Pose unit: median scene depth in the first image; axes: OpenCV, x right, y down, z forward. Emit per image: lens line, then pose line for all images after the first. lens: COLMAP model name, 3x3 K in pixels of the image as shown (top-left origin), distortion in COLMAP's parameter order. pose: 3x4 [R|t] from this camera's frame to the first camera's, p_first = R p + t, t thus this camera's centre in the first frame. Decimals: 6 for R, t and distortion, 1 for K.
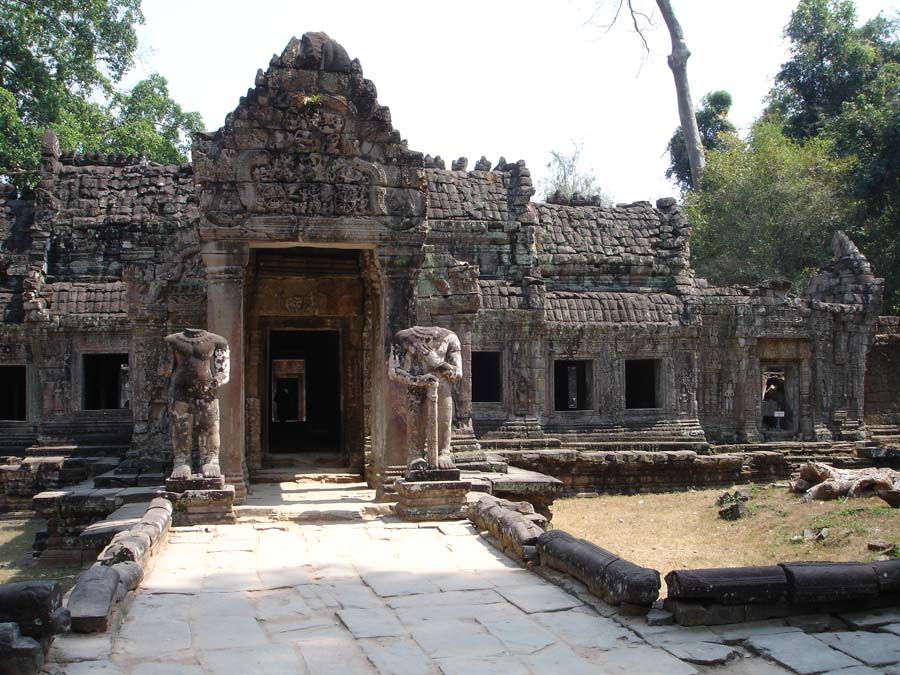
lens RADIAL K [[999.9, 0, 450.0], [0, 999.9, 338.6], [0, 0, 1]] dist [-0.085992, 0.000000]
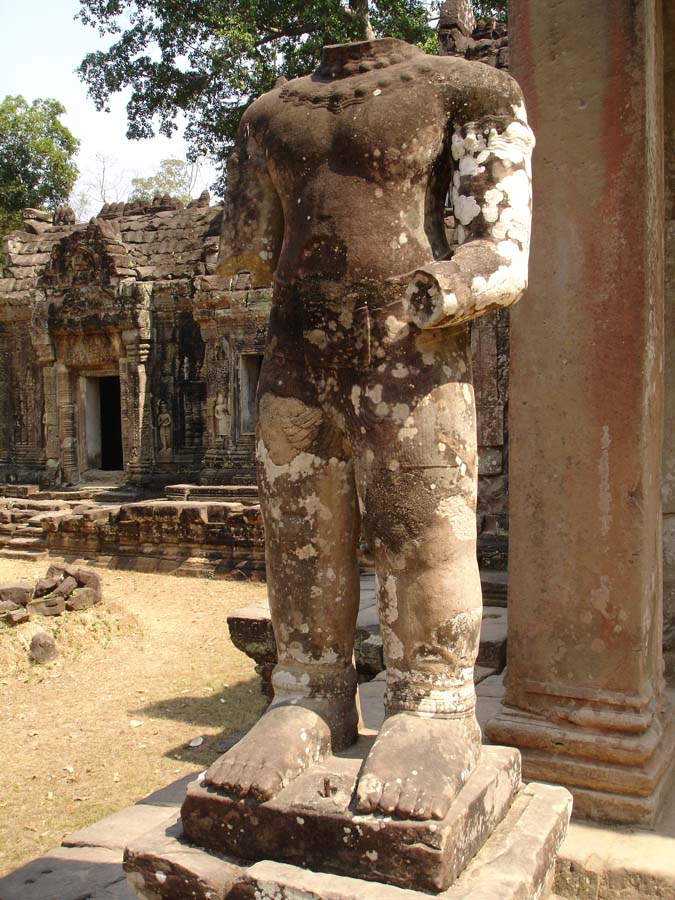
lens RADIAL K [[999.9, 0, 337.7], [0, 999.9, 449.6], [0, 0, 1]] dist [-0.085992, 0.000000]
pose [[0.798002, 0.029834, -0.601915, -0.137837], [0.035488, 0.994715, 0.096351, 0.054444], [0.601609, -0.098249, 0.792726, 0.838271]]
